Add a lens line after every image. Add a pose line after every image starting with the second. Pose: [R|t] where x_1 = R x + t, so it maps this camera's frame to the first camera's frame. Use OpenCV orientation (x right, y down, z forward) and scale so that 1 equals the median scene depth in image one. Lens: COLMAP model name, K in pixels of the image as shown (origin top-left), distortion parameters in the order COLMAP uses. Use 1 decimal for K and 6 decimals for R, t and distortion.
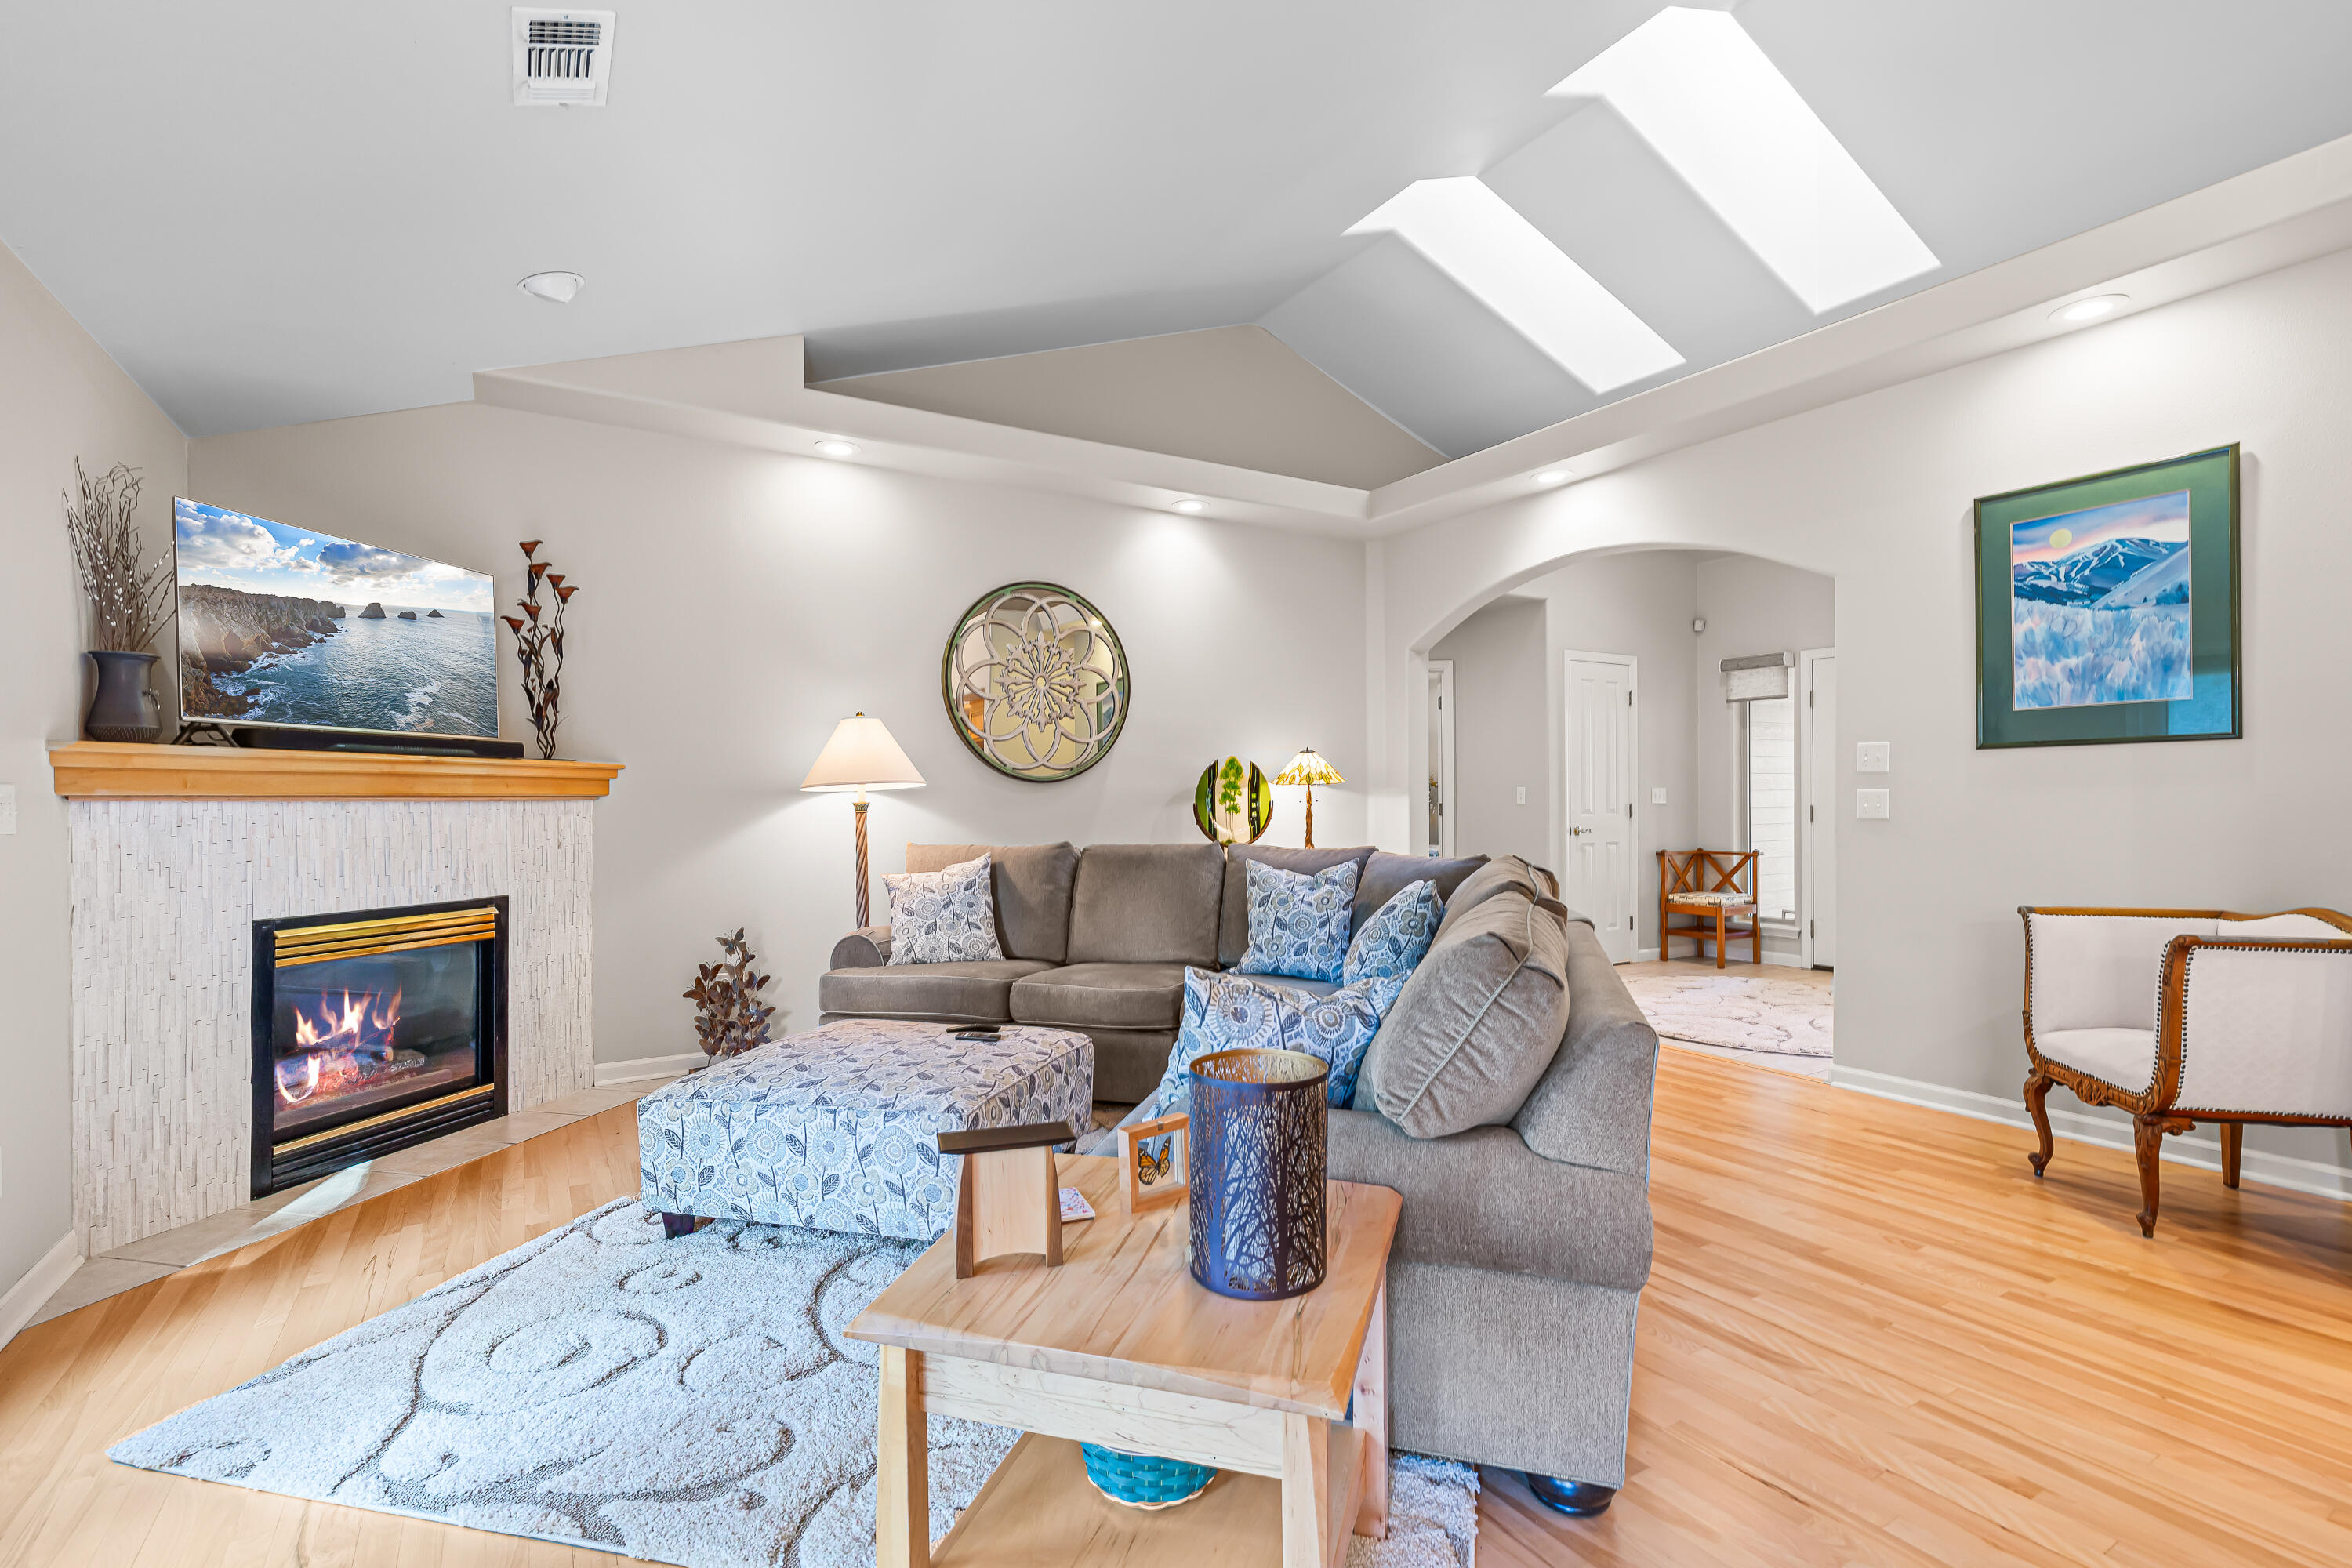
lens RADIAL K [[1080.4, 0, 1170.9], [0, 1080.4, 797.5], [0, 0, 1]] dist [0.002766, 0.000181]
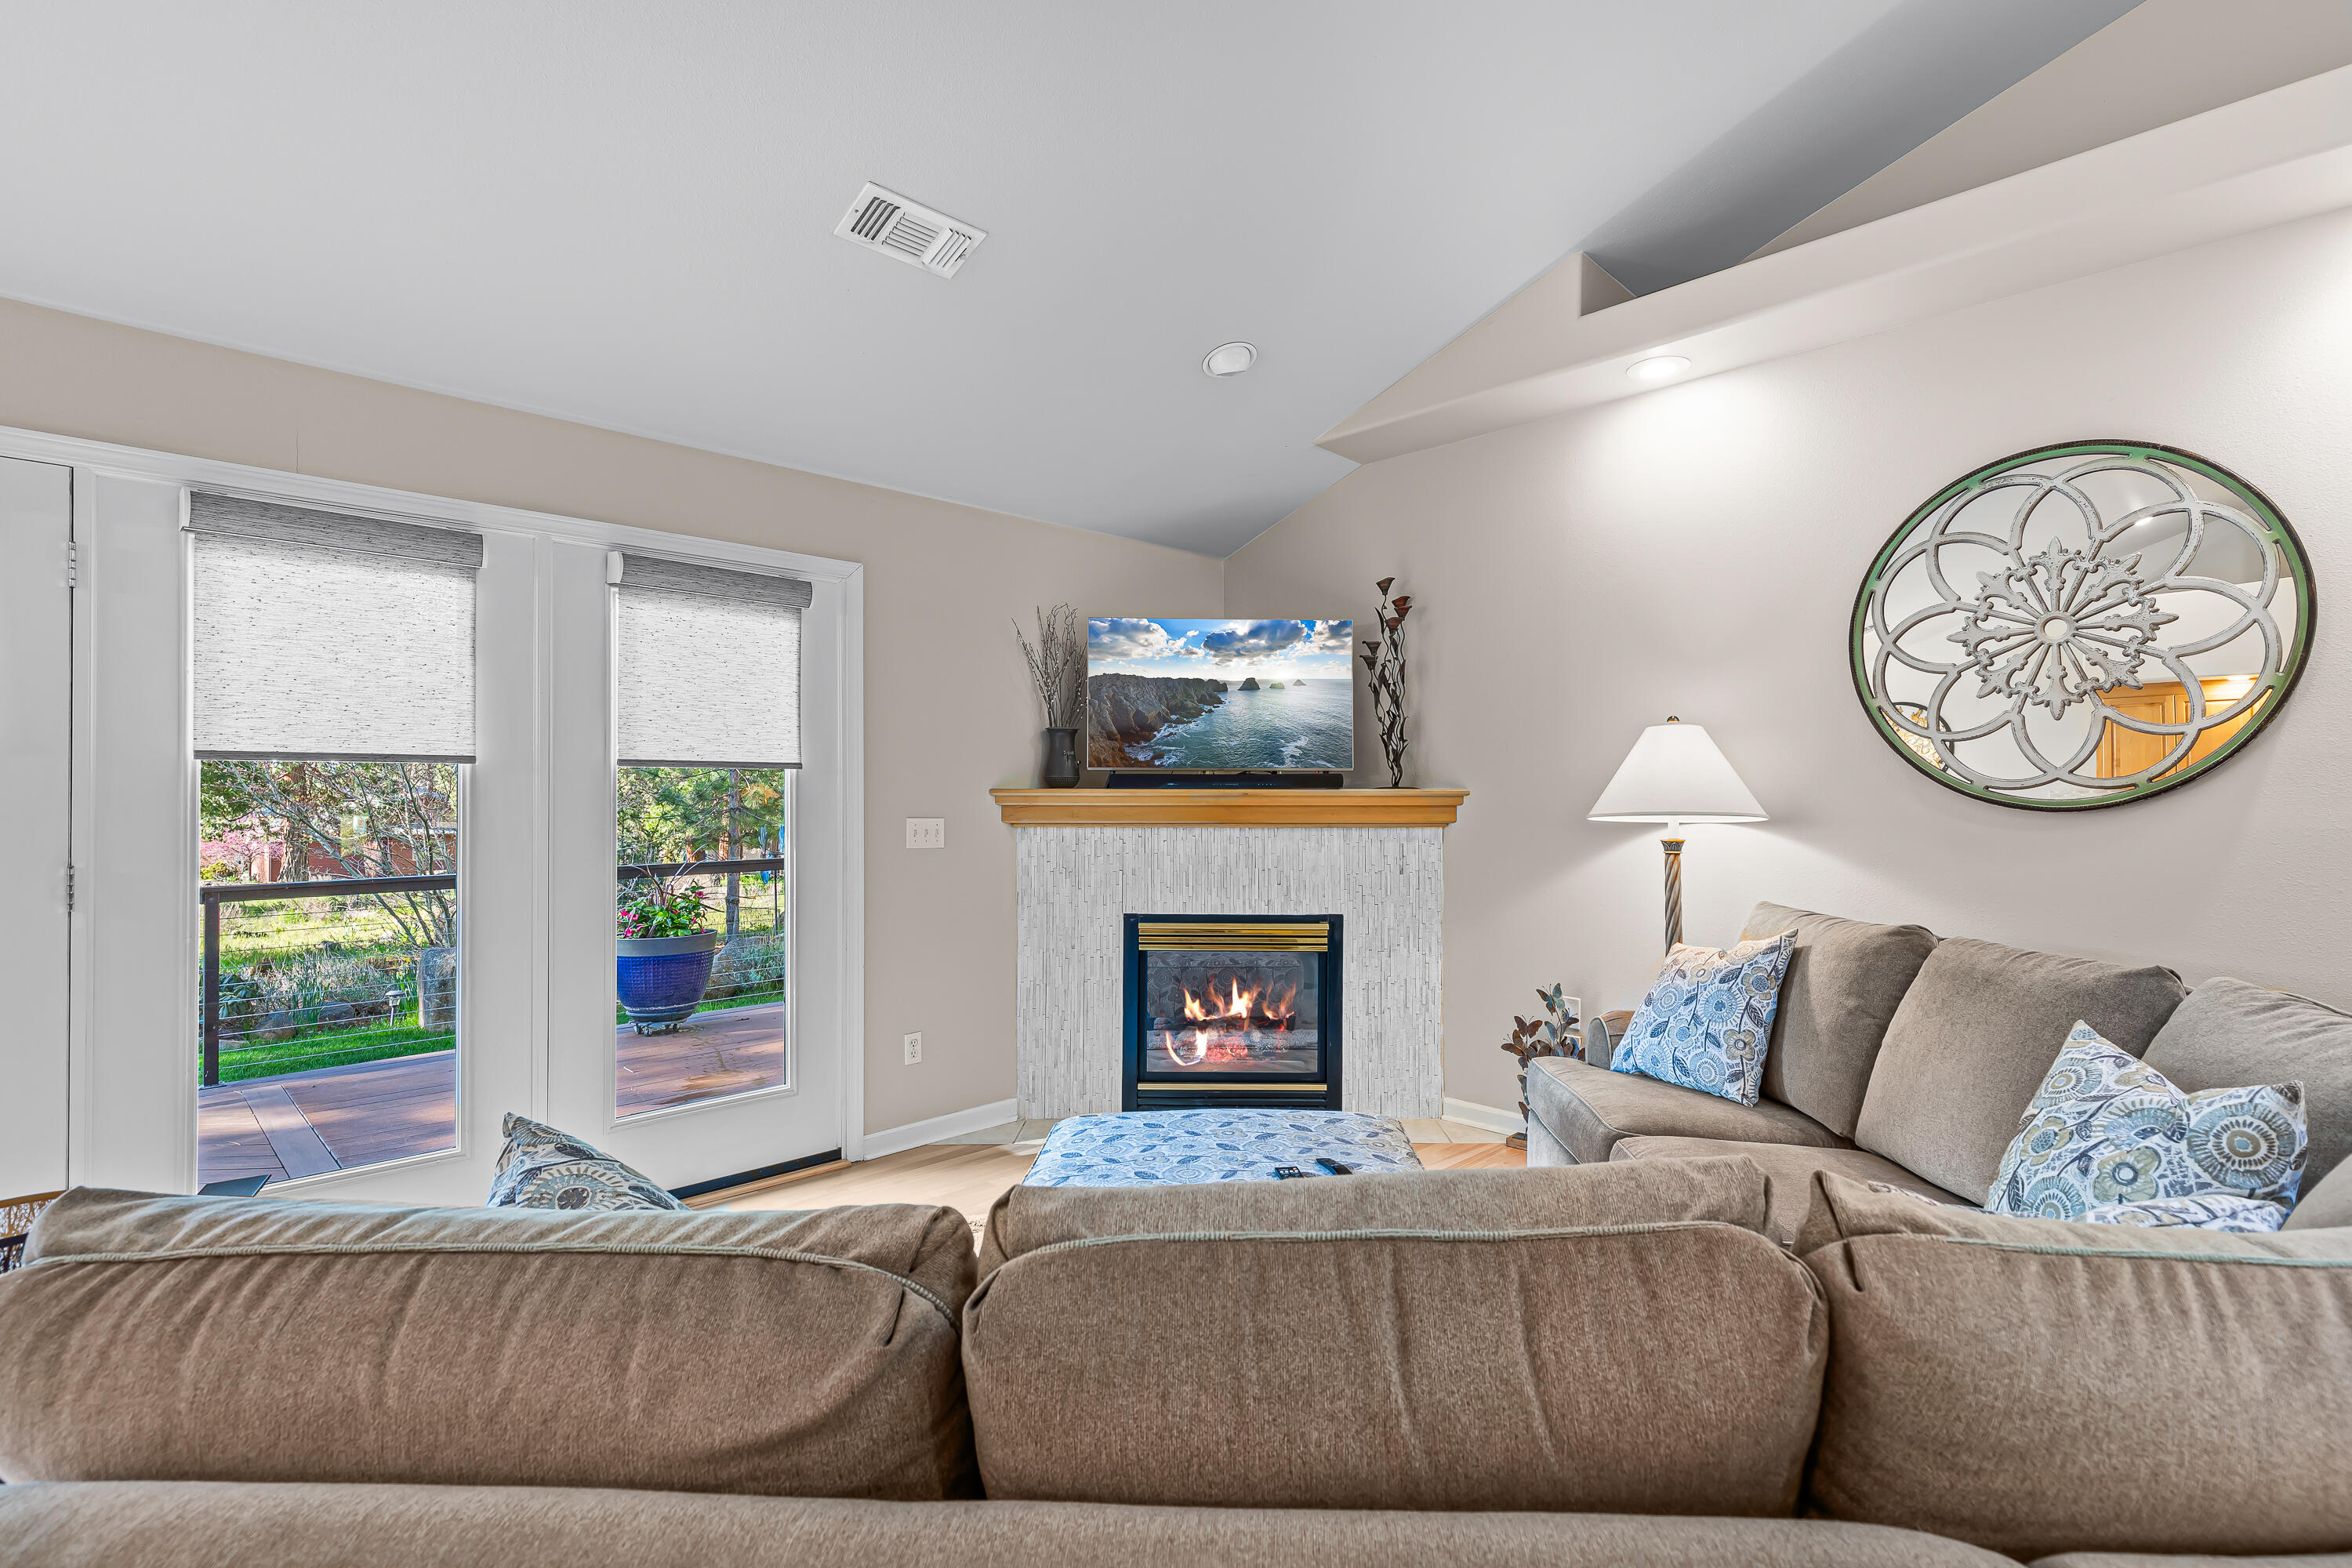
lens RADIAL K [[1089.1, 0, 1176.0], [0, 1089.1, 784.0], [0, 0, 1]] dist [-0.000283, -0.000078]
pose [[0.246099, -0.008056, -0.969211, 0.402197], [-0.000205, 0.999965, -0.008364, -0.030985], [0.969245, 0.002257, 0.246089, 0.572736]]
